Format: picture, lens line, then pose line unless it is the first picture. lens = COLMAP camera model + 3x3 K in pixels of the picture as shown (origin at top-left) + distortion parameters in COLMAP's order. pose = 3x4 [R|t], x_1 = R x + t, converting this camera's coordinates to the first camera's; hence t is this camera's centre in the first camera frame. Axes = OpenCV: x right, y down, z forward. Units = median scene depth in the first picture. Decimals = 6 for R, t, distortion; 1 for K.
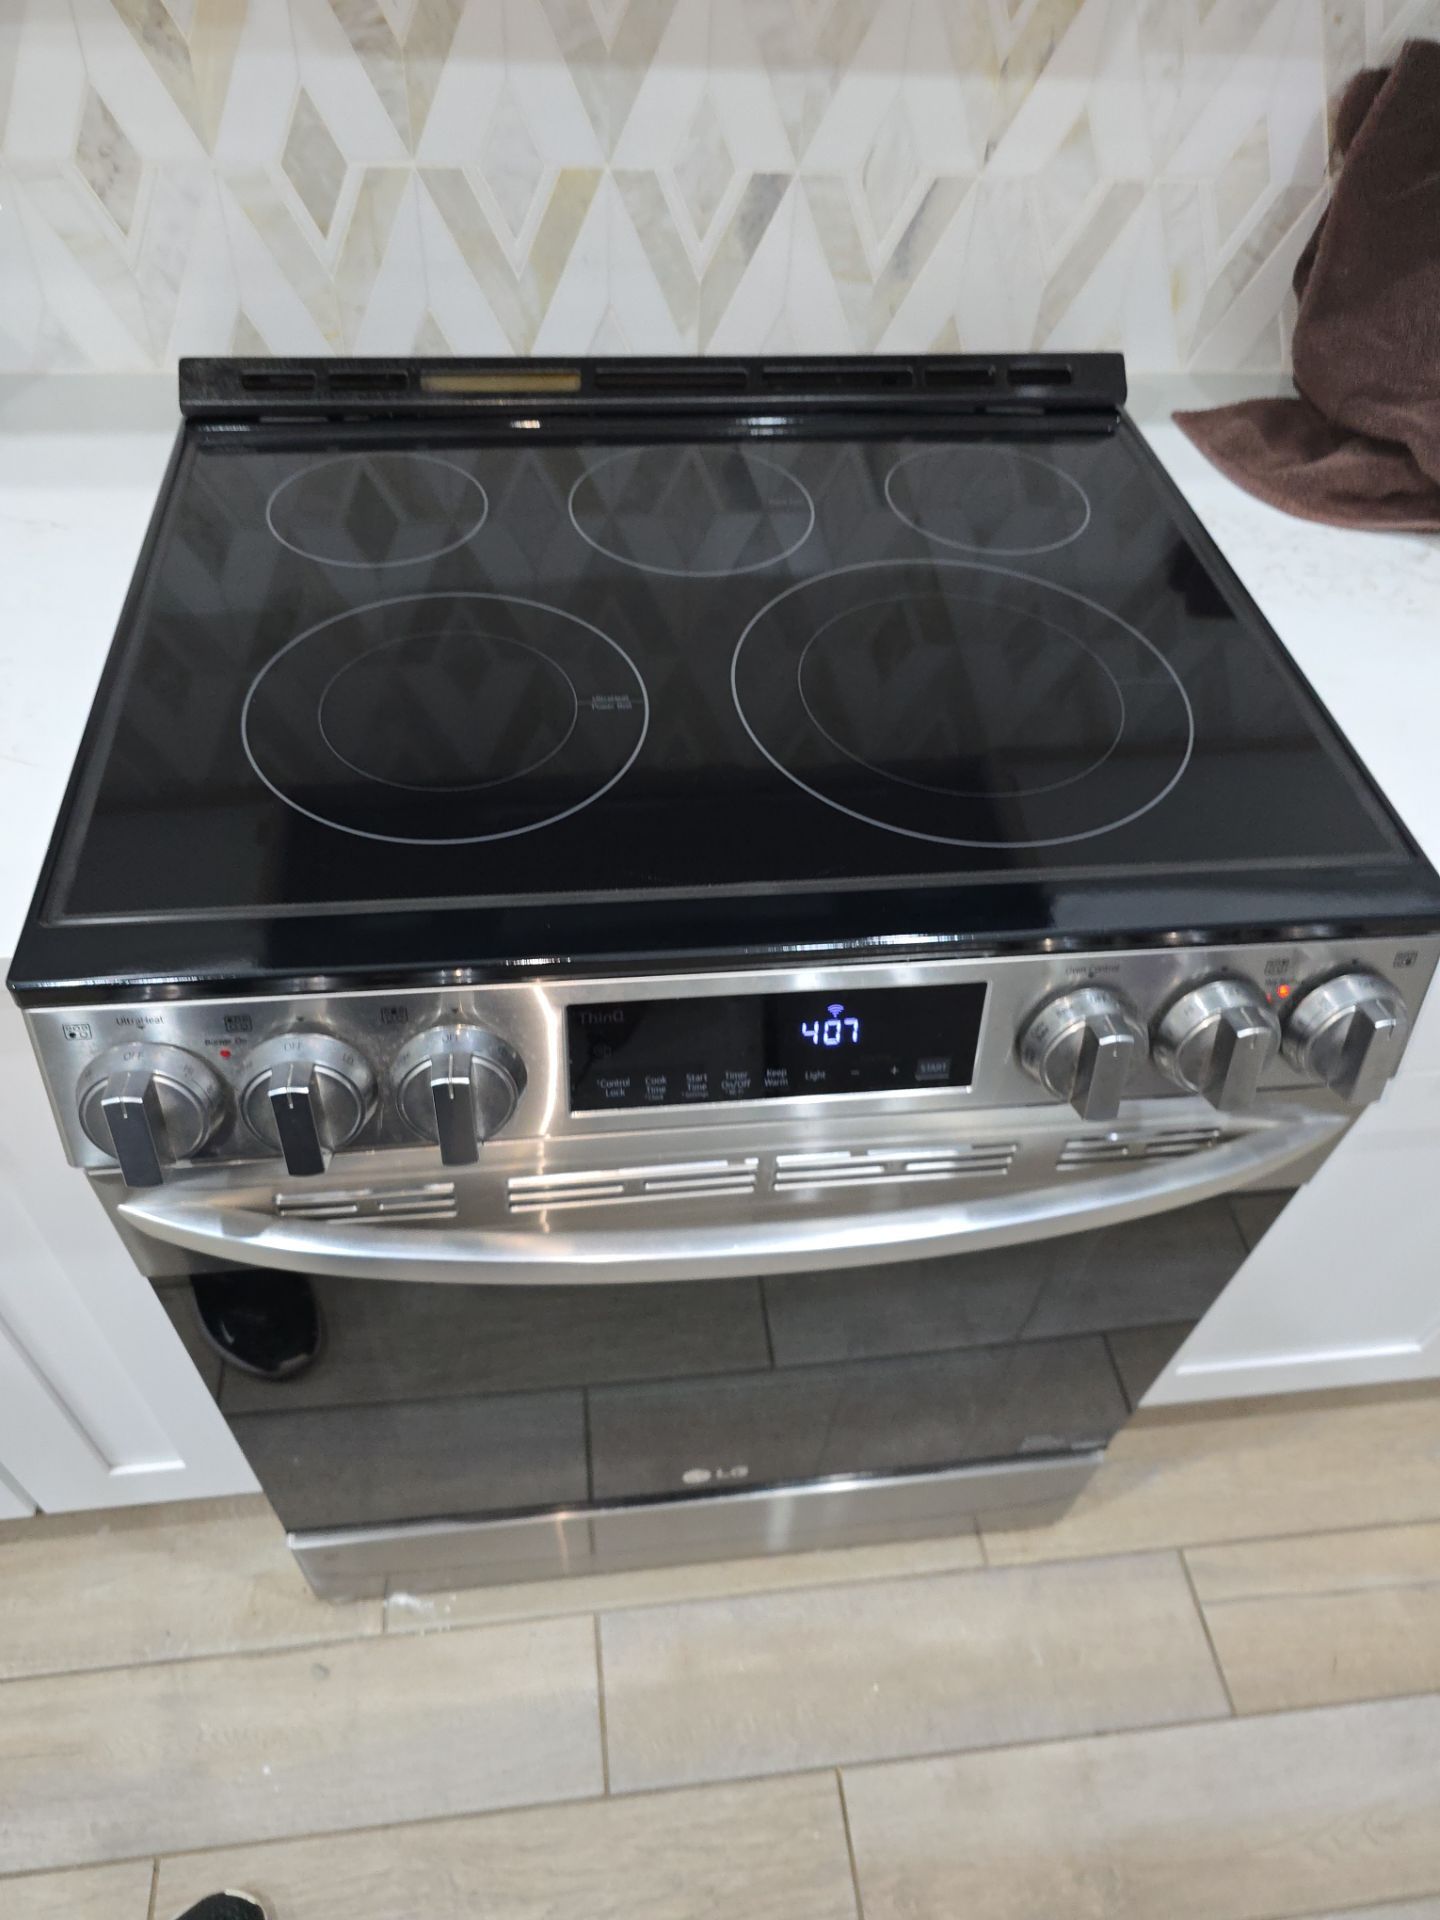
lens RADIAL K [[1342.9, 0, 722.2], [0, 1342.9, 956.9], [0, 0, 1]] dist [0.022156, -0.012104]
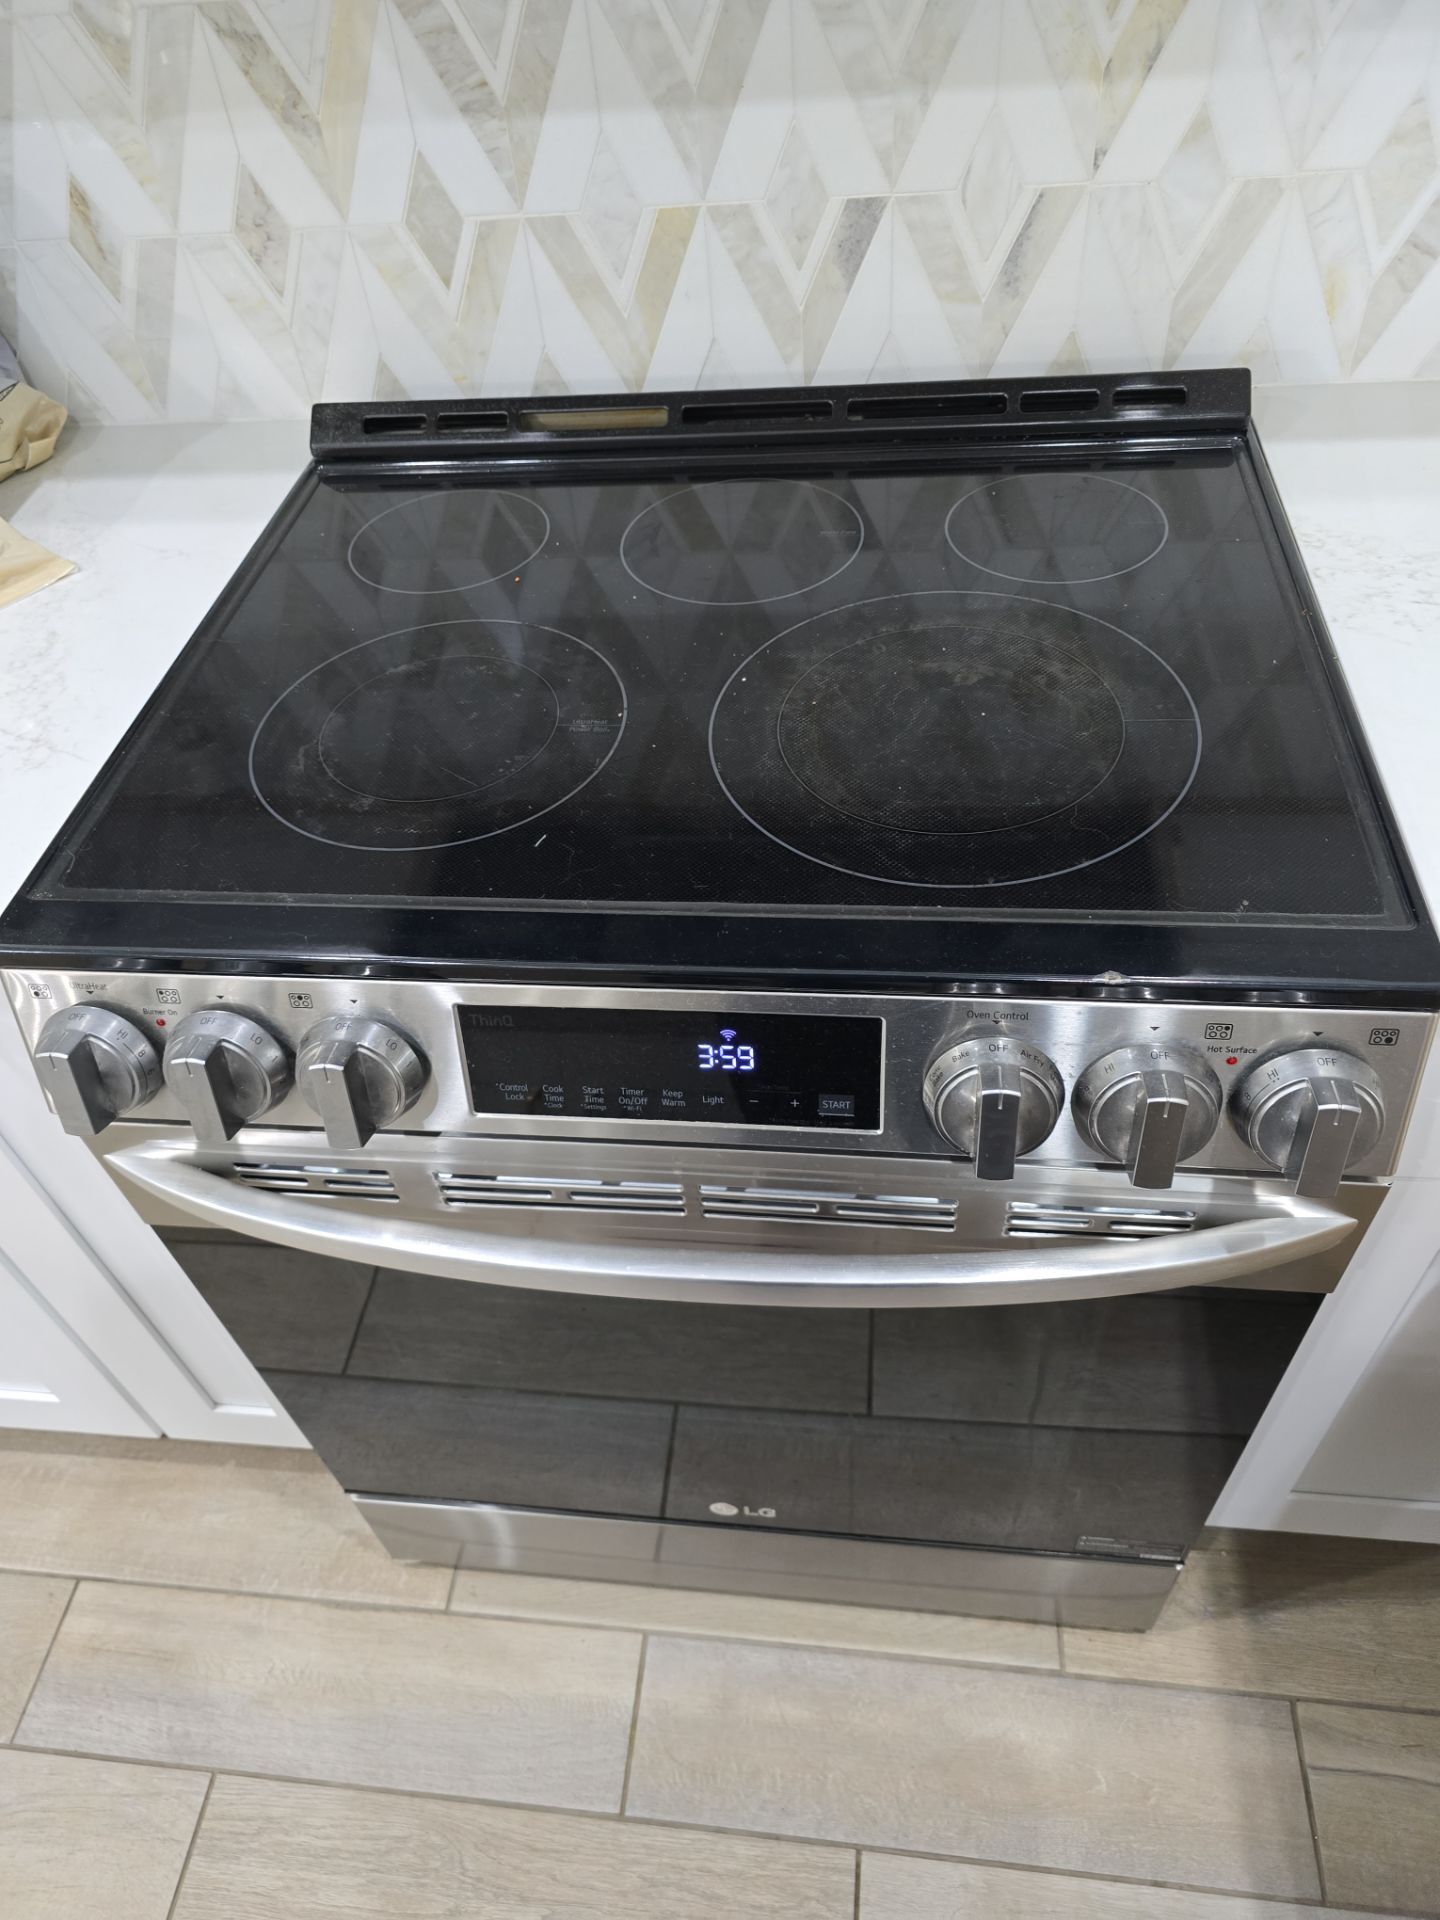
lens RADIAL K [[1334.8, 0, 720.0], [0, 1334.8, 960.0], [0, 0, 1]] dist [0.038185, -0.028191]
pose [[0.962265, 0.074820, -0.261626, 0.228066], [-0.082121, 0.996476, -0.017071, 0.001626], [0.259427, 0.037912, 0.965018, 0.039394]]
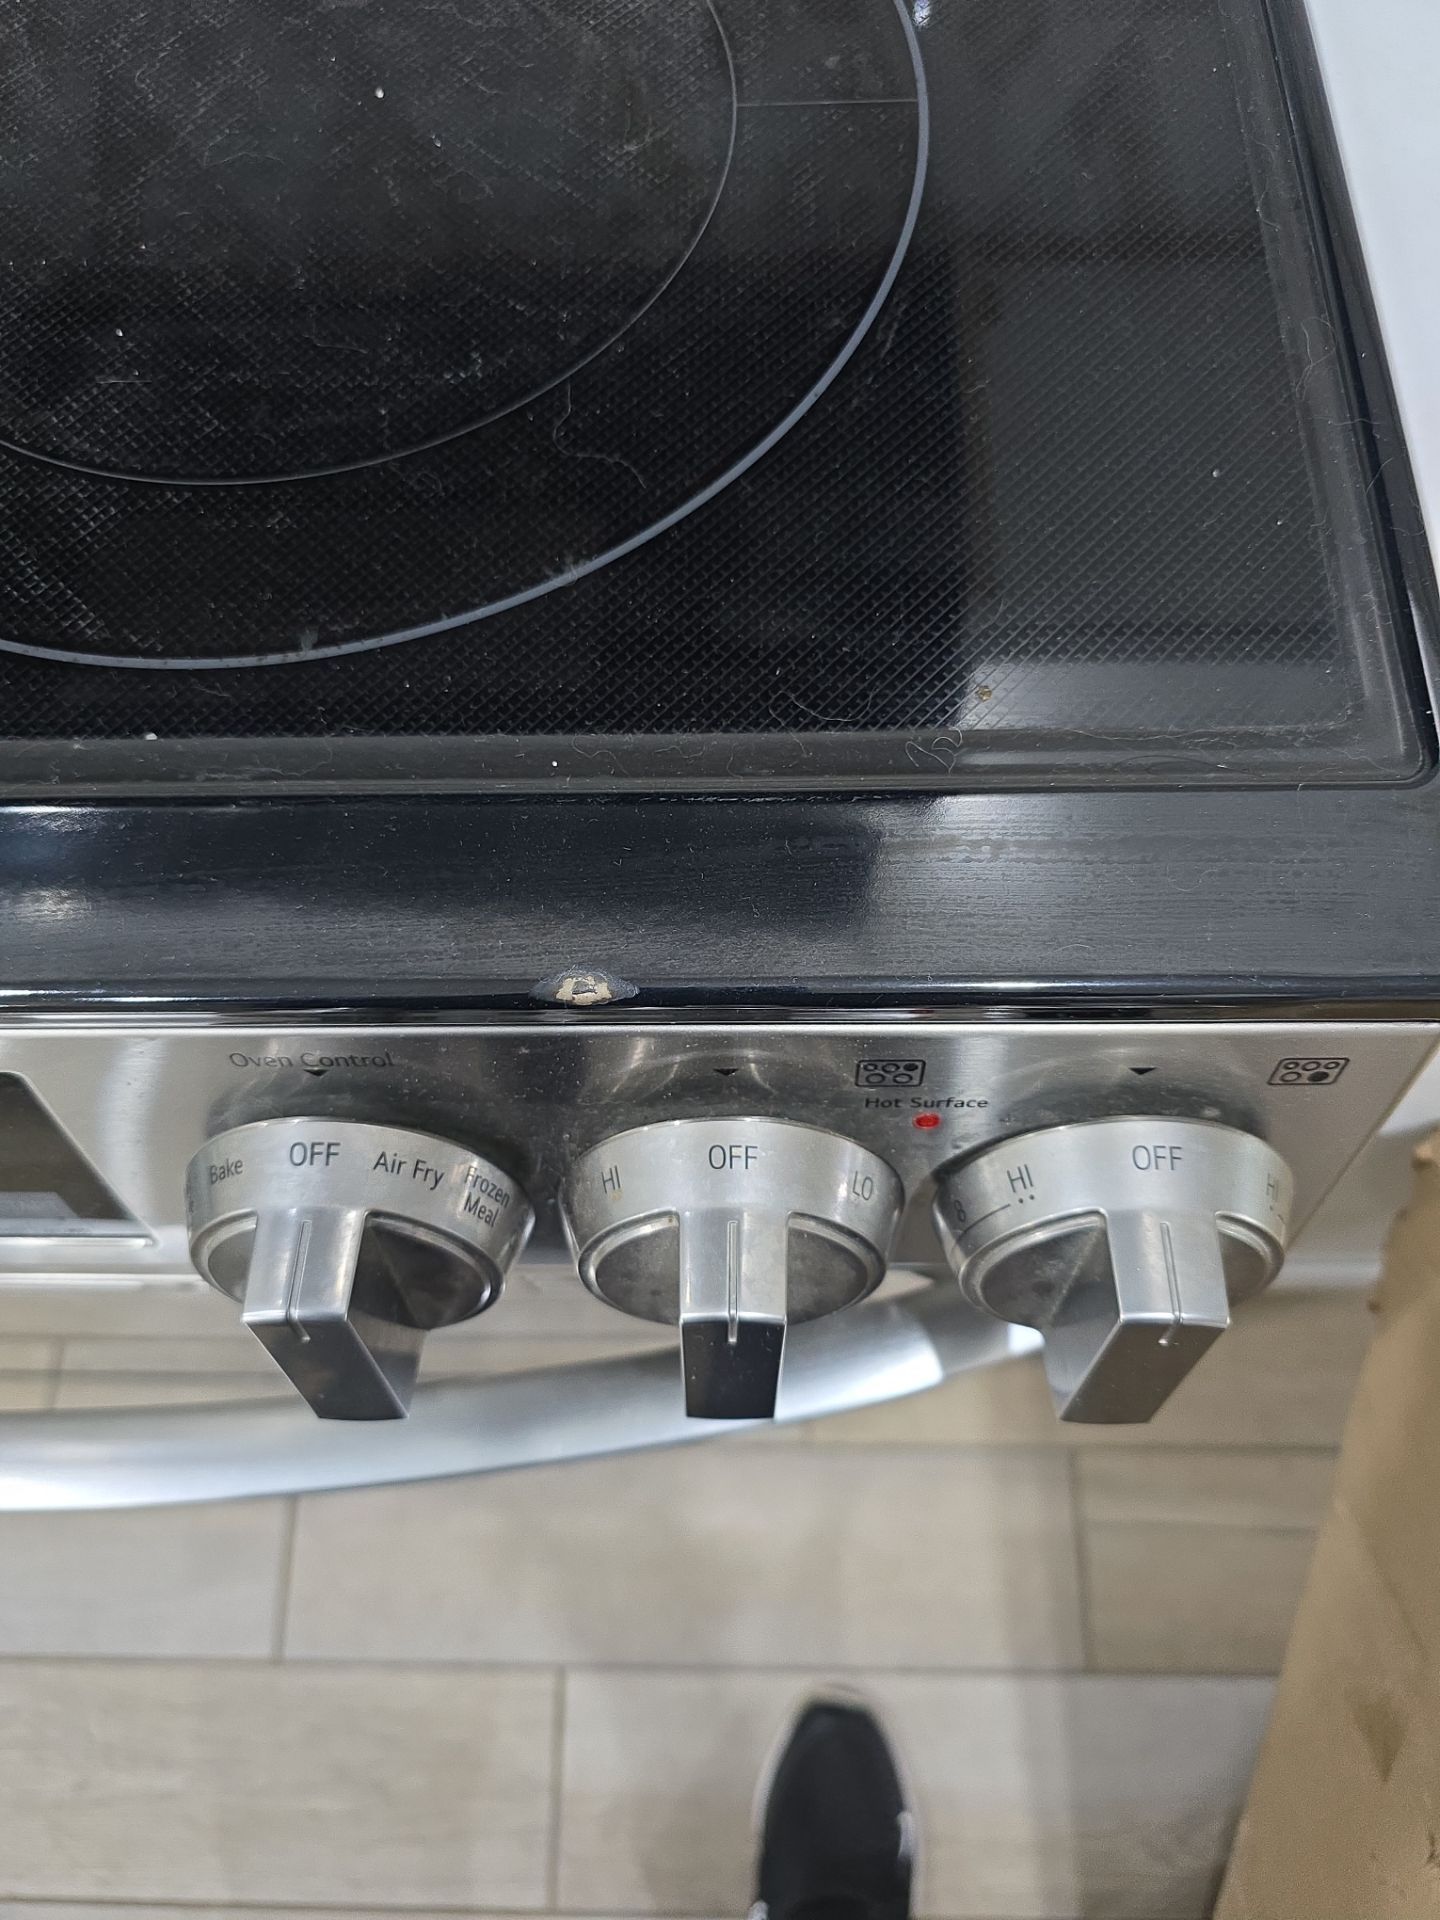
lens RADIAL K [[1342.9, 0, 722.2], [0, 1342.9, 956.9], [0, 0, 1]] dist [0.022156, -0.012104]
pose [[0.986892, 0.091212, -0.133137, 0.291572], [-0.038631, 0.934498, 0.353866, -0.096351], [0.156693, -0.344084, 0.925772, 0.490609]]
